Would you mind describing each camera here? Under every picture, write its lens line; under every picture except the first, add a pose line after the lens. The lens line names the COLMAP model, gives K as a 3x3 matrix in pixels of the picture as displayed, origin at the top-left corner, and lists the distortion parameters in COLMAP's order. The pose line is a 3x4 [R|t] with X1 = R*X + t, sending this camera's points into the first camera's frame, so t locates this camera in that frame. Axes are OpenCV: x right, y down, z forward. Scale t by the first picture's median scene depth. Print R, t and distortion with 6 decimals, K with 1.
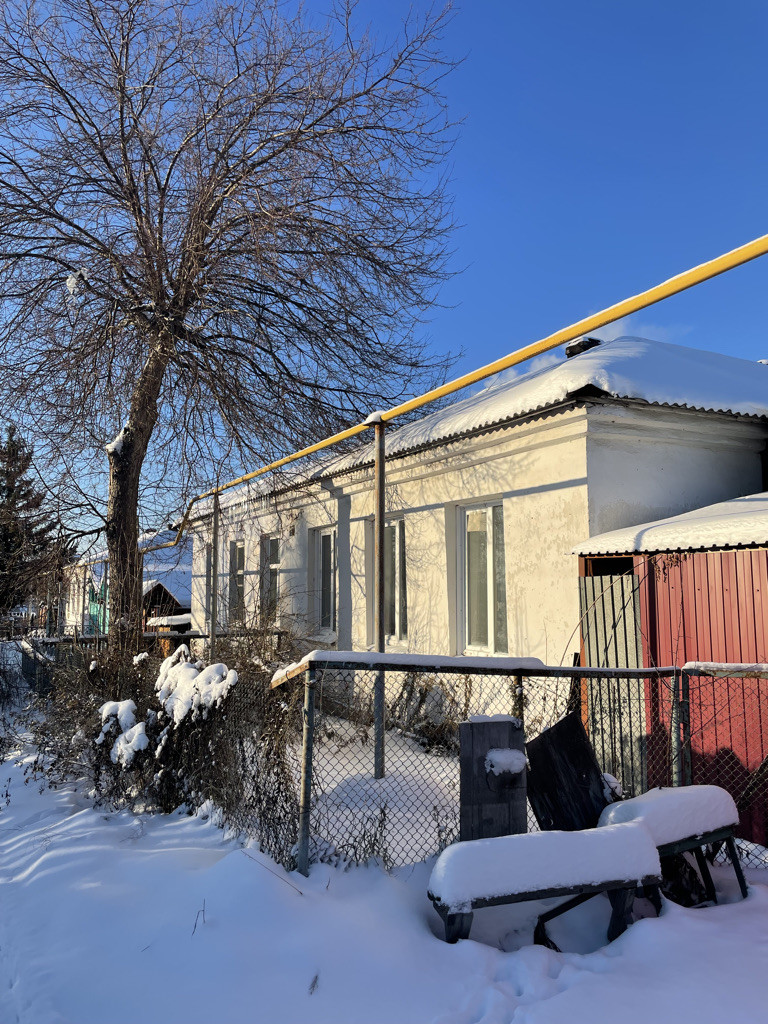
lens RADIAL K [[794.4, 0, 384.0], [0, 794.4, 512.0], [0, 0, 1]] dist [0.003776, 0.000827]
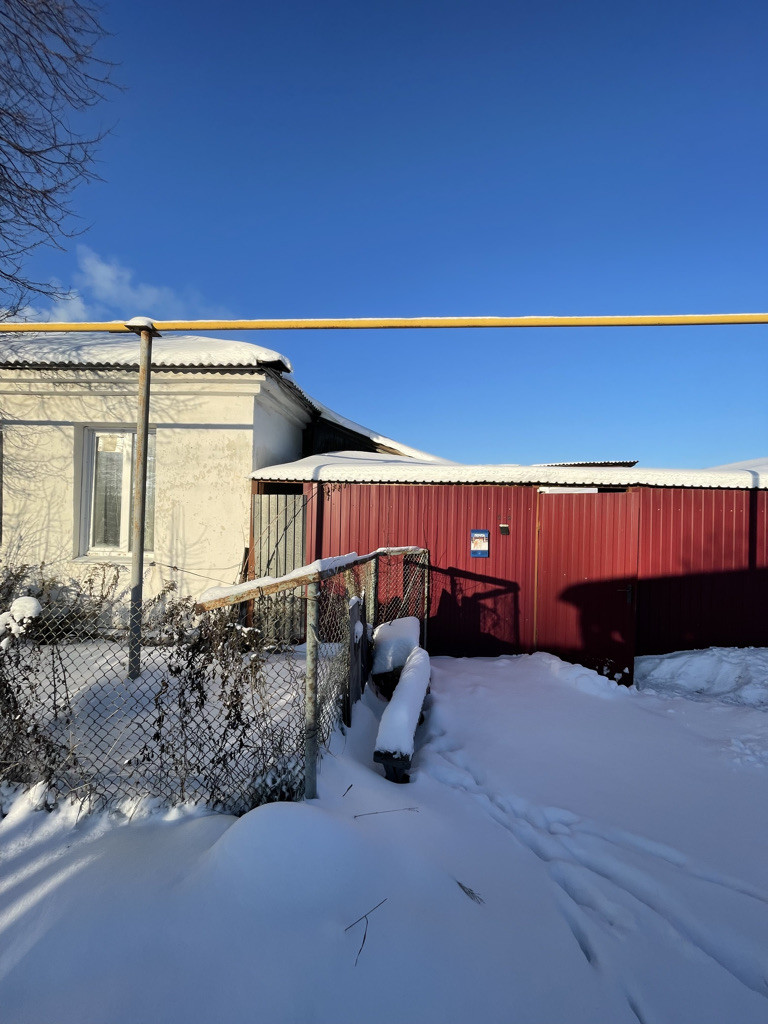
lens RADIAL K [[410.2, 0, 384.0], [0, 410.2, 512.0], [0, 0, 1]] dist [-0.046319, -0.000016]
pose [[0.456764, 0.014868, 0.889464, -0.281669], [-0.111285, 0.992961, 0.040550, 0.055186], [-0.882600, -0.117506, 0.455204, 0.443445]]
